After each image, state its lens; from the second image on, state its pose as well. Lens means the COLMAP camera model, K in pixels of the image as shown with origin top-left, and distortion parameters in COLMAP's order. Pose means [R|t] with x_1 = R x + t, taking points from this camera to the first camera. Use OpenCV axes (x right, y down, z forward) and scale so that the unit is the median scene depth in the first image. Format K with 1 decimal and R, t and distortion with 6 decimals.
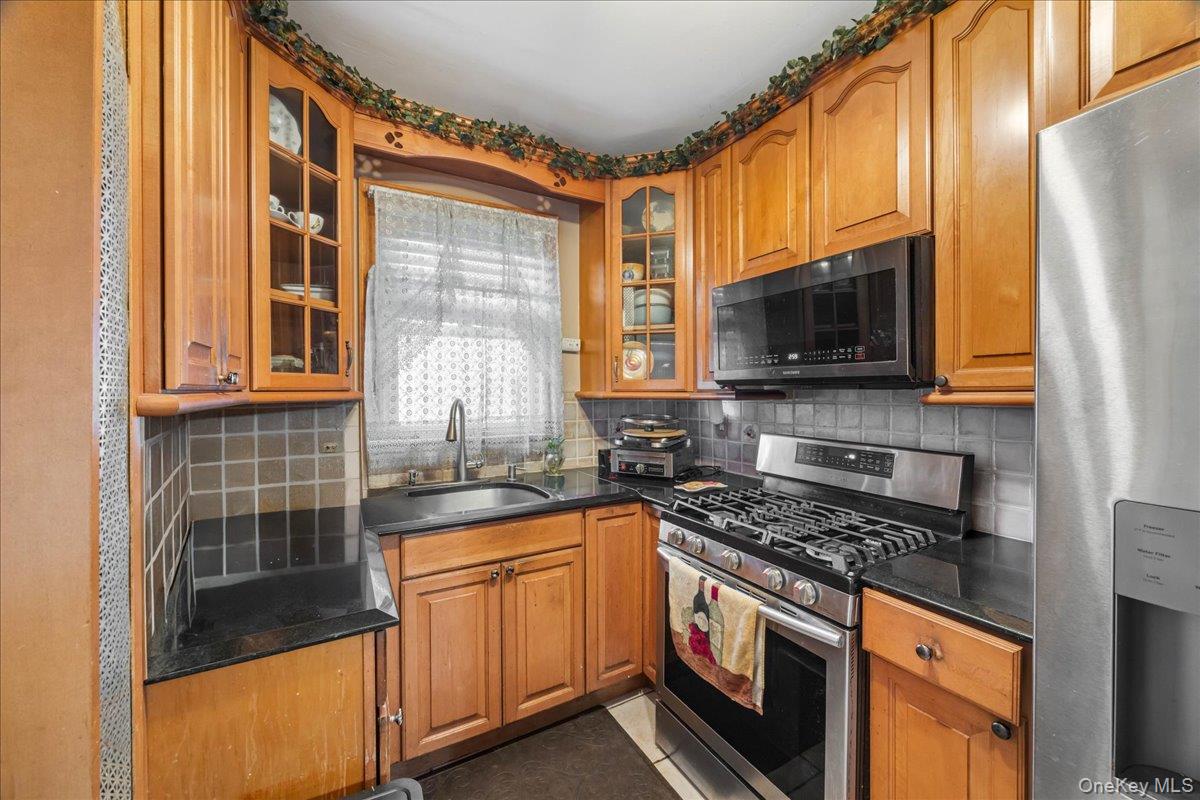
lens RADIAL K [[457.5, 0, 600.6], [0, 457.5, 392.6], [0, 0, 1]] dist [-0.003824, -0.000080]
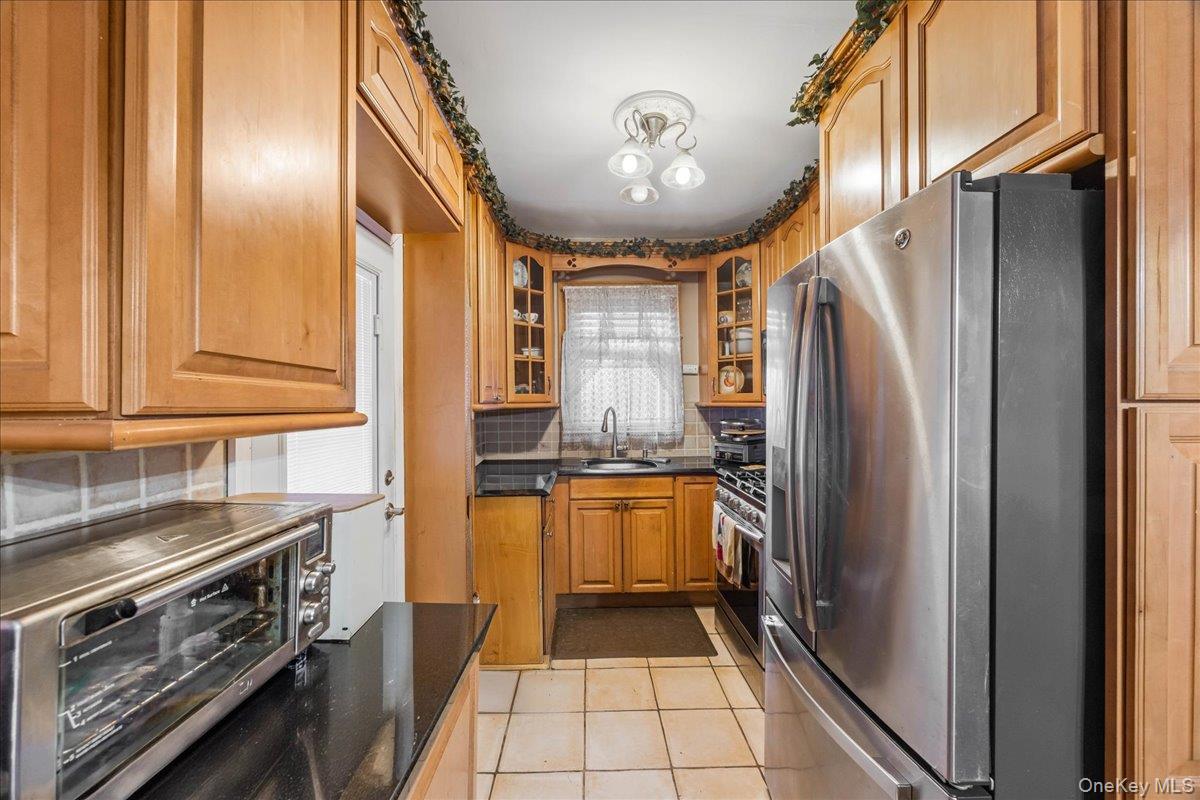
lens RADIAL K [[457.5, 0, 599.6], [0, 457.5, 402.9], [0, 0, 1]] dist [-0.003824, -0.000080]
pose [[0.884060, -0.003270, -0.467362, 0.474873], [0.004196, 0.999991, 0.000941, -0.002643], [0.467355, -0.002793, 0.884065, -0.532950]]
